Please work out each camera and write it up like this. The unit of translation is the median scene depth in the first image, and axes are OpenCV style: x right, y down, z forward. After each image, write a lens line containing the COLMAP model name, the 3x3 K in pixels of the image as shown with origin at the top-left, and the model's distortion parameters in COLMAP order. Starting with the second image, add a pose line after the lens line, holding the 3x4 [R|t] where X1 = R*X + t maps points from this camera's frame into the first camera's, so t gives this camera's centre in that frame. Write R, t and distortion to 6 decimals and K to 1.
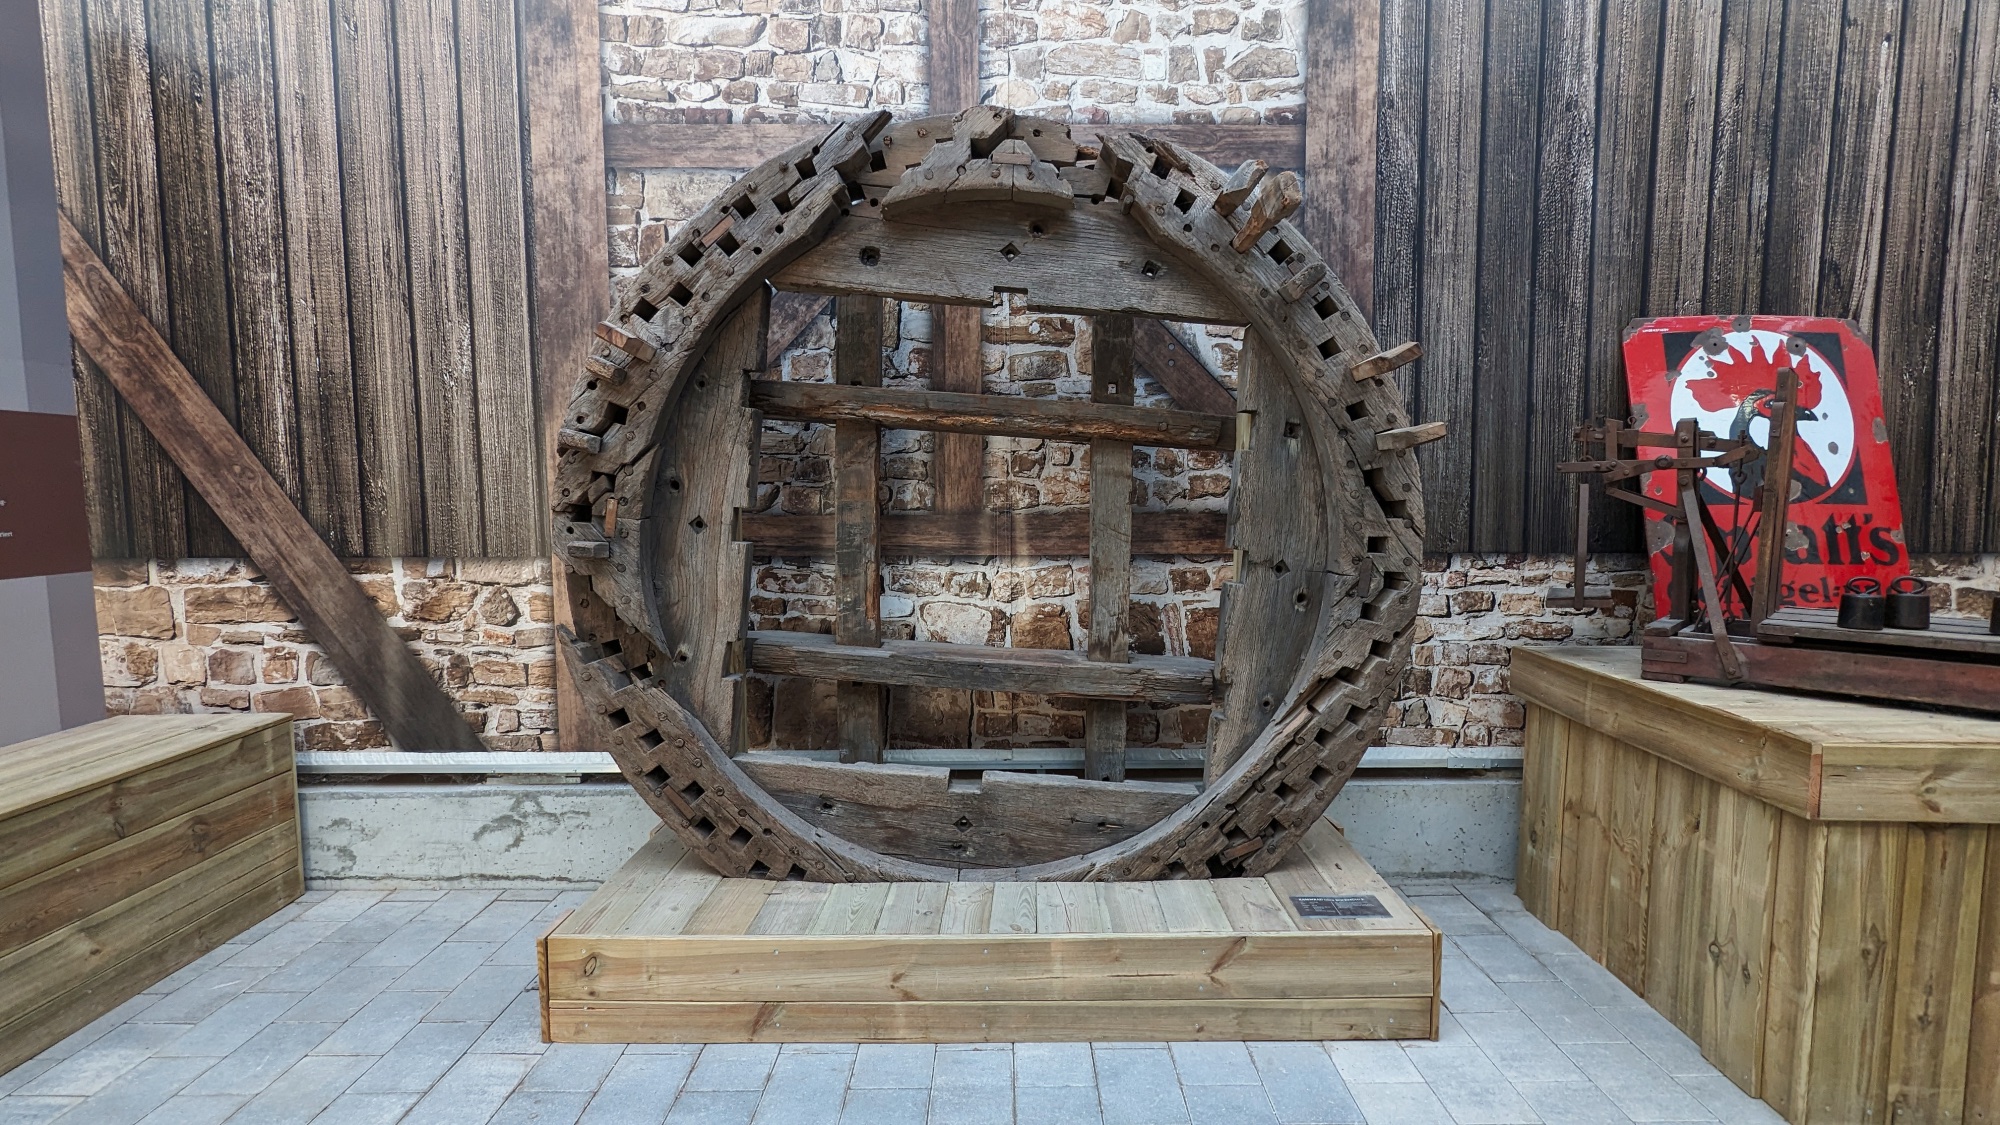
lens RADIAL K [[964.5, 0, 1004.5], [0, 964.5, 580.6], [0, 0, 1]] dist [-0.017926, 0.002522]
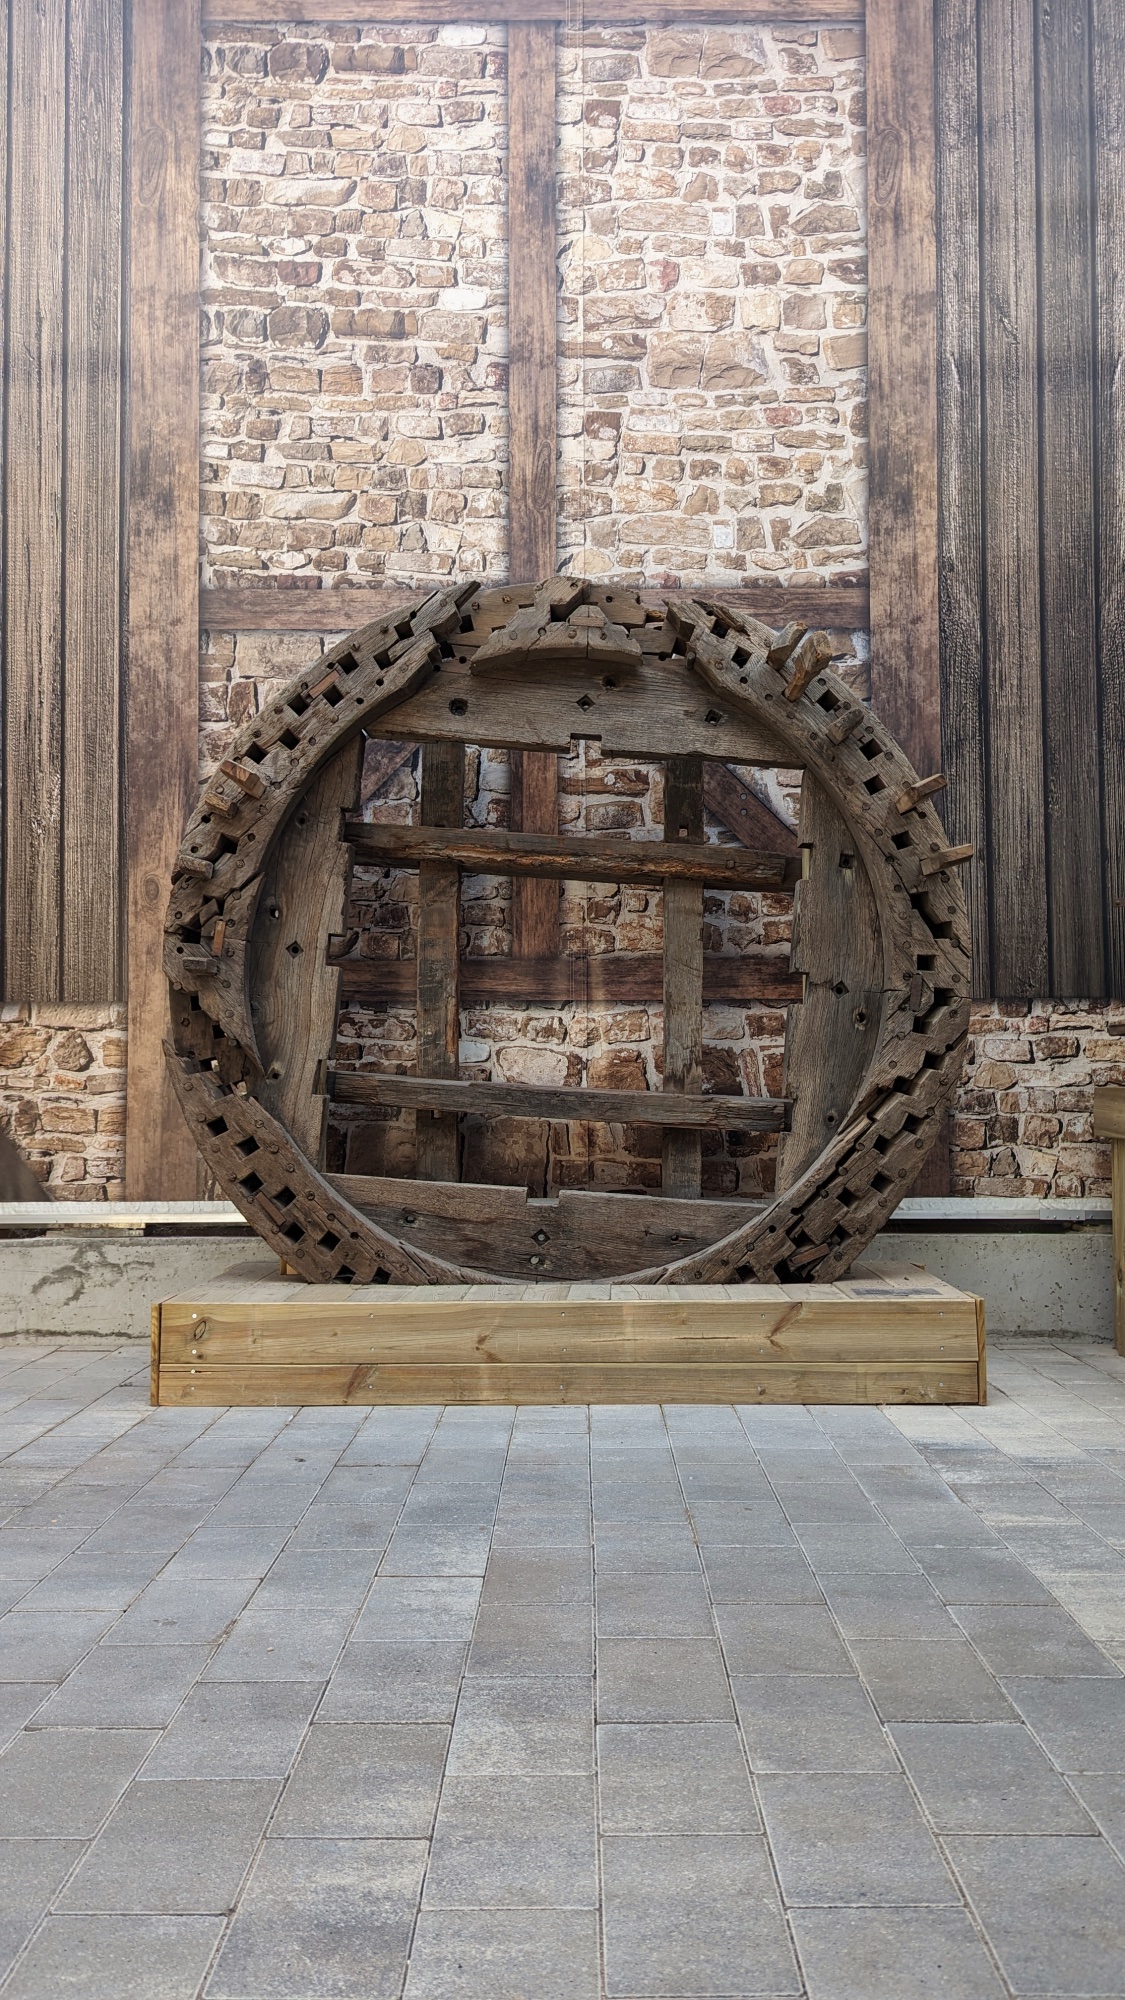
lens RADIAL K [[1315.9, 0, 565.6], [0, 1315.9, 996.9], [0, 0, 1]] dist [0.020255, -0.017927]
pose [[0.999921, -0.000417, -0.012531, 0.001365], [-0.001242, 0.991229, -0.132153, 0.157365], [0.012476, 0.132158, 0.991150, -0.370686]]
